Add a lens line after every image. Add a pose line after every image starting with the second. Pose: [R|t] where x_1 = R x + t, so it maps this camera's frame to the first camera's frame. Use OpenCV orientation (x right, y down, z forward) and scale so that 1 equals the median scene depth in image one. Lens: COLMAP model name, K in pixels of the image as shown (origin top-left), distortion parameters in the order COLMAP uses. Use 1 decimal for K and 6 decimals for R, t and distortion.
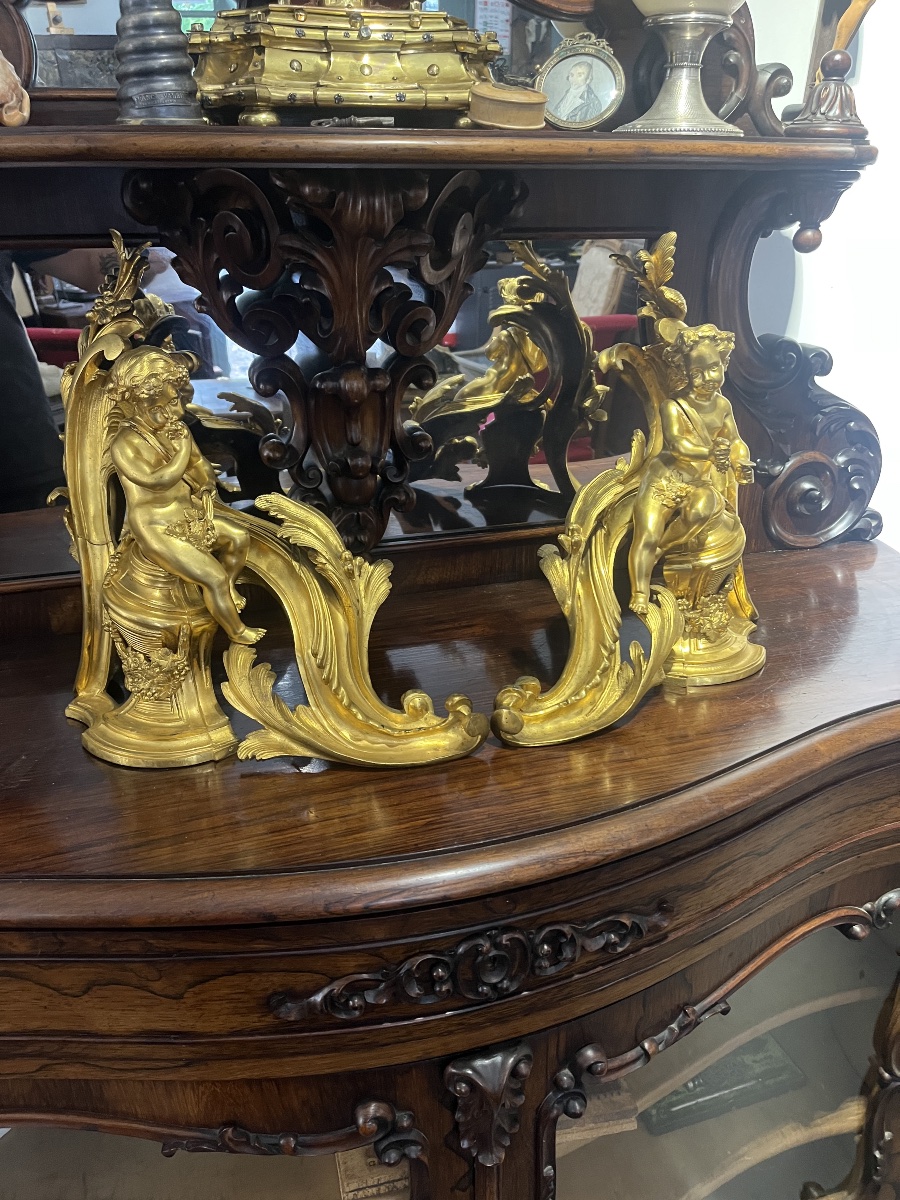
lens RADIAL K [[896.7, 0, 440.9], [0, 896.7, 603.6], [0, 0, 1]] dist [0.027059, -0.006890]
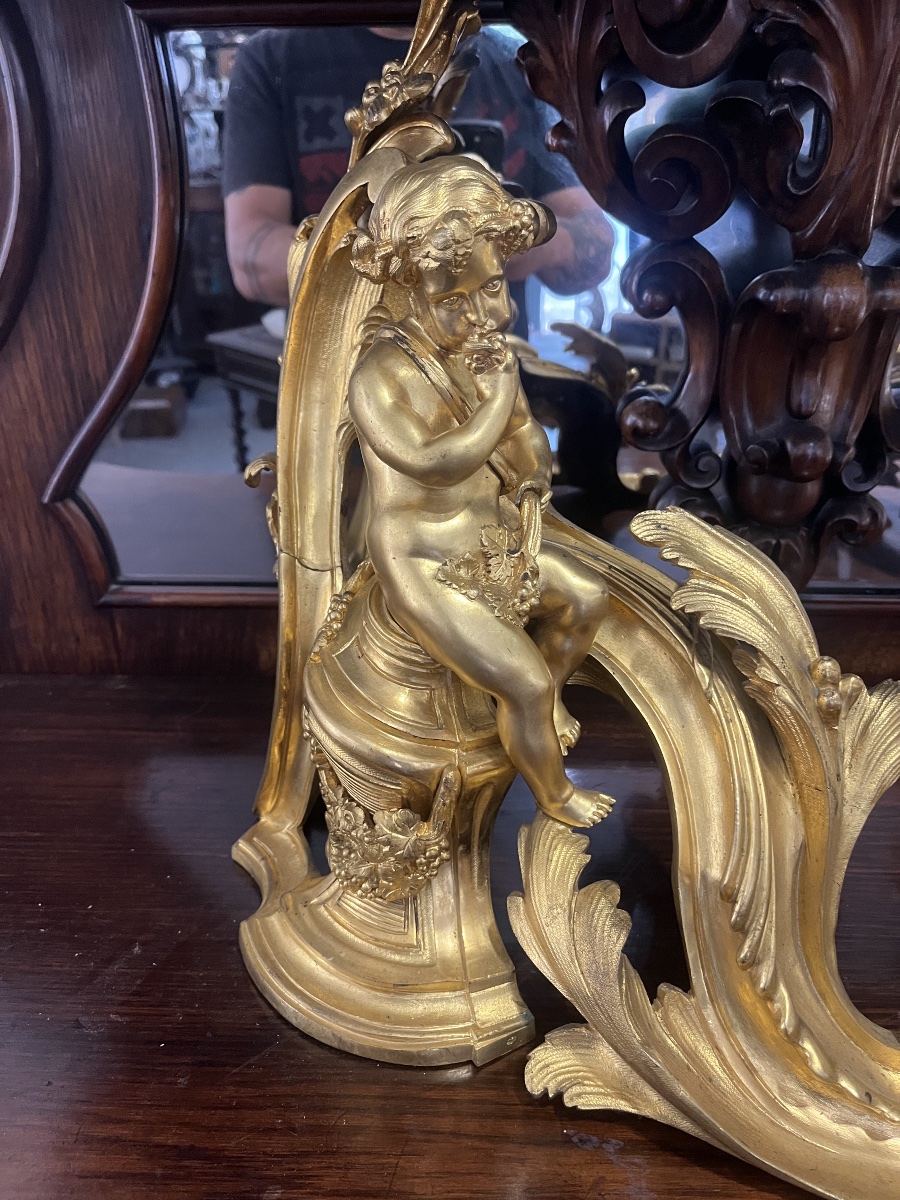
lens RADIAL K [[932.1, 0, 443.3], [0, 932.1, 606.1], [0, 0, 1]] dist [0.012955, -0.007412]
pose [[0.947703, 0.137094, -0.288209, -0.156140], [-0.128848, 0.990527, 0.047482, -0.082726], [0.291988, -0.007864, 0.956390, 0.519251]]
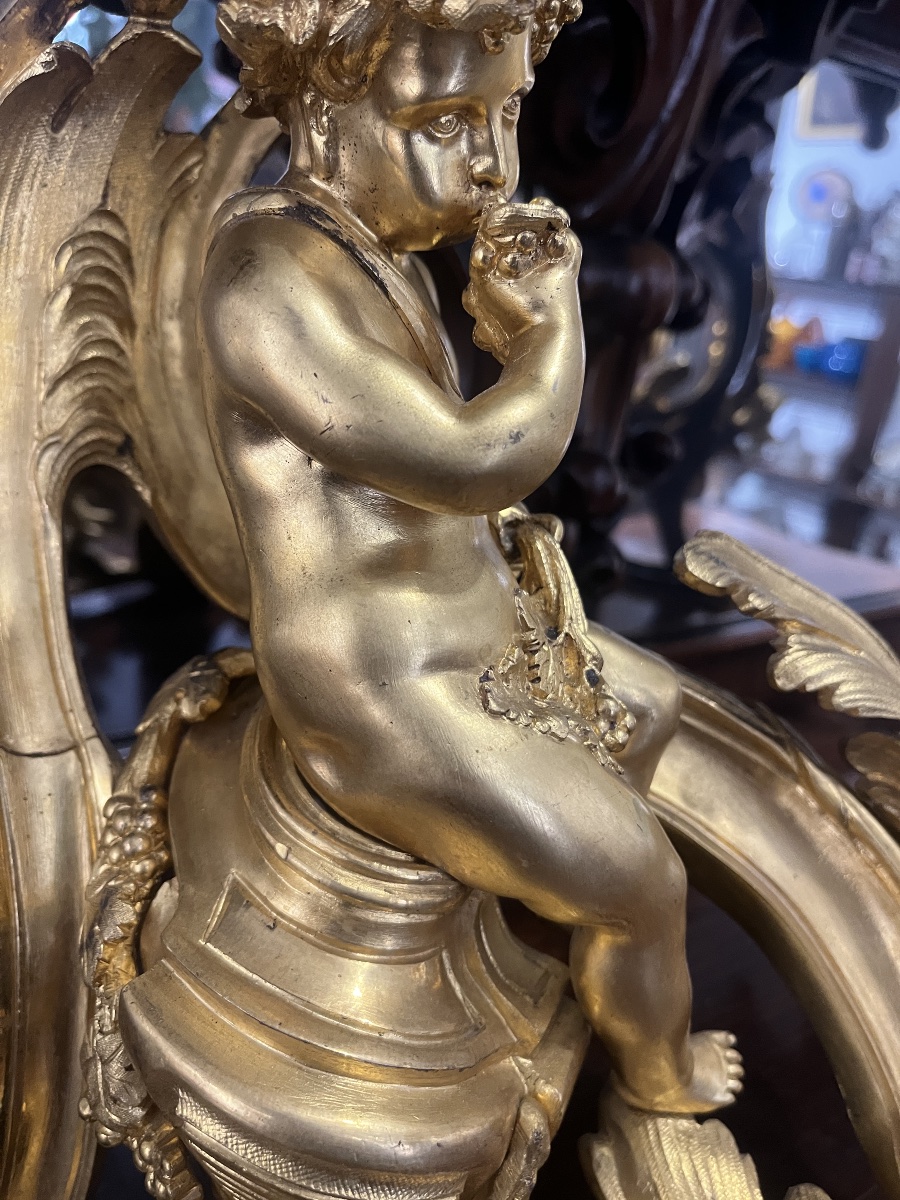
lens RADIAL K [[932.1, 0, 450.9], [0, 932.1, 596.9], [0, 0, 1]] dist [0.012955, -0.007412]
pose [[0.957633, -0.025246, 0.286883, -0.358155], [0.054767, 0.993936, -0.095346, -0.080246], [-0.282736, 0.107018, 0.953209, 0.752191]]
